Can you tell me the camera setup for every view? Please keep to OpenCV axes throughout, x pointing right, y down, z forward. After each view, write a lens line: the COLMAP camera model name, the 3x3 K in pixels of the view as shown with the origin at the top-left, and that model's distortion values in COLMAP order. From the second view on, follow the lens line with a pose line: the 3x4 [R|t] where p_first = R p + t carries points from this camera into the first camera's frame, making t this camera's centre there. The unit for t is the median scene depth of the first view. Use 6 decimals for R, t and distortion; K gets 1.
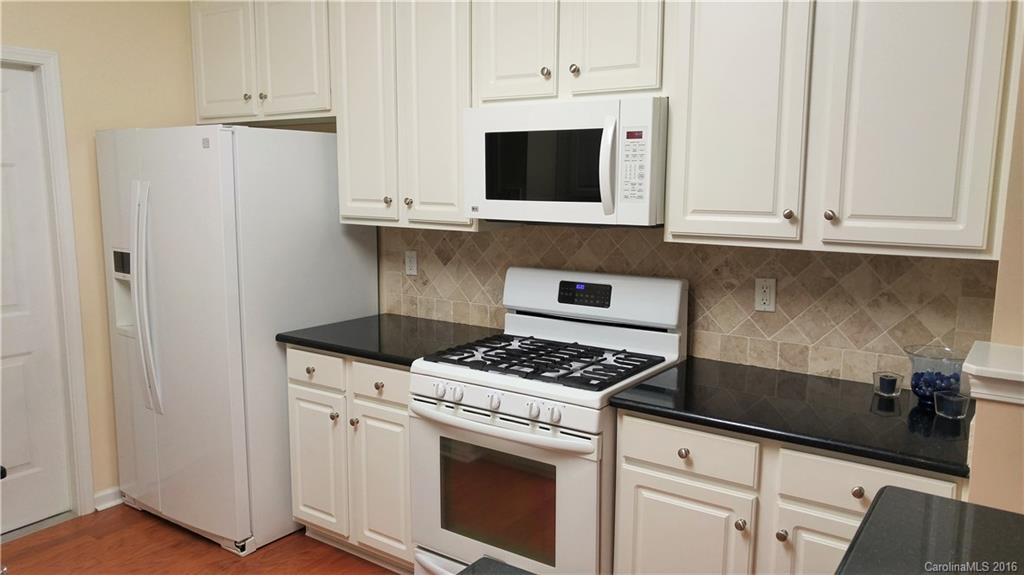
lens RADIAL K [[761.4, 0, 512.0], [0, 761.4, 287.5], [0, 0, 1]] dist [0.038432, -0.000758]
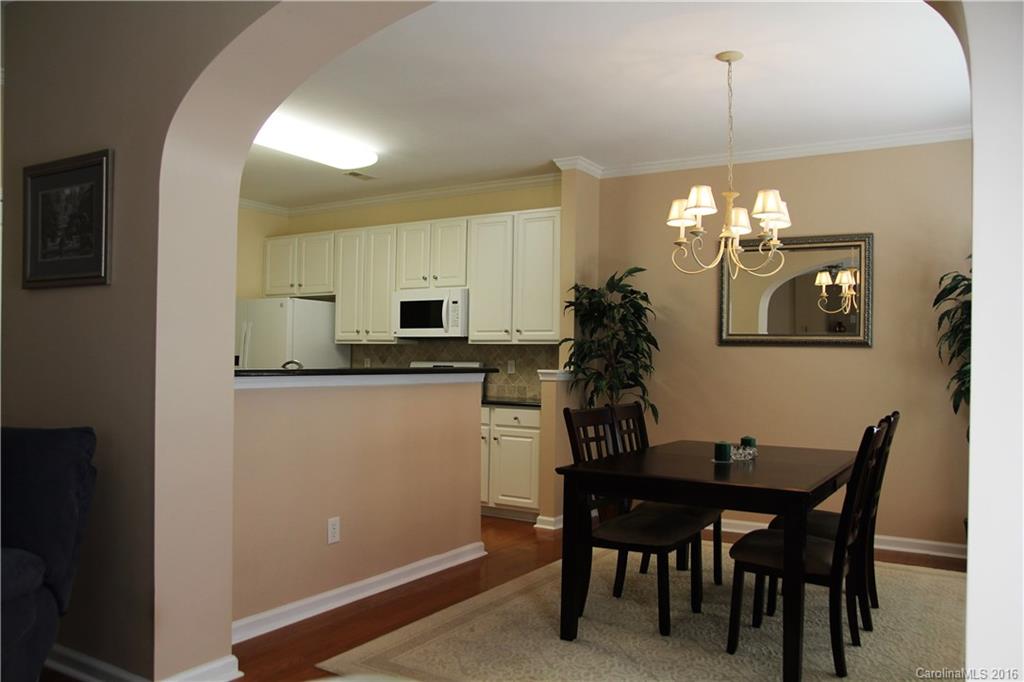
lens RADIAL K [[788.4, 0, 512.2], [0, 788.4, 354.7], [0, 0, 1]] dist [-0.117798, -0.000151]
pose [[0.998314, 0.010669, 0.057051, 0.184837], [-0.001963, 0.988605, -0.150521, 0.350466], [-0.058006, 0.150155, 0.986959, -1.507584]]
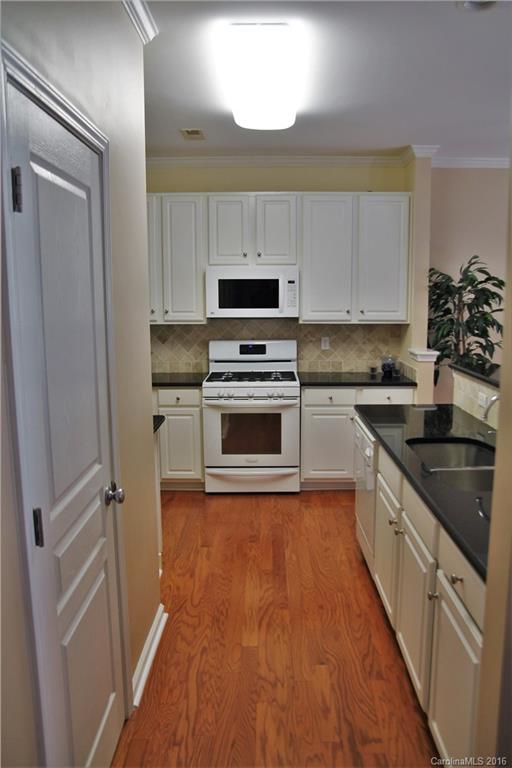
lens RADIAL K [[591.3, 0, 256.0], [0, 591.3, 384.0], [0, 0, 1]] dist [-0.117798, -0.000151]
pose [[0.827416, -0.091549, 0.554077, -0.963063], [0.089237, 0.995521, 0.031229, 0.062067], [-0.554455, 0.023604, 0.831879, -0.514865]]
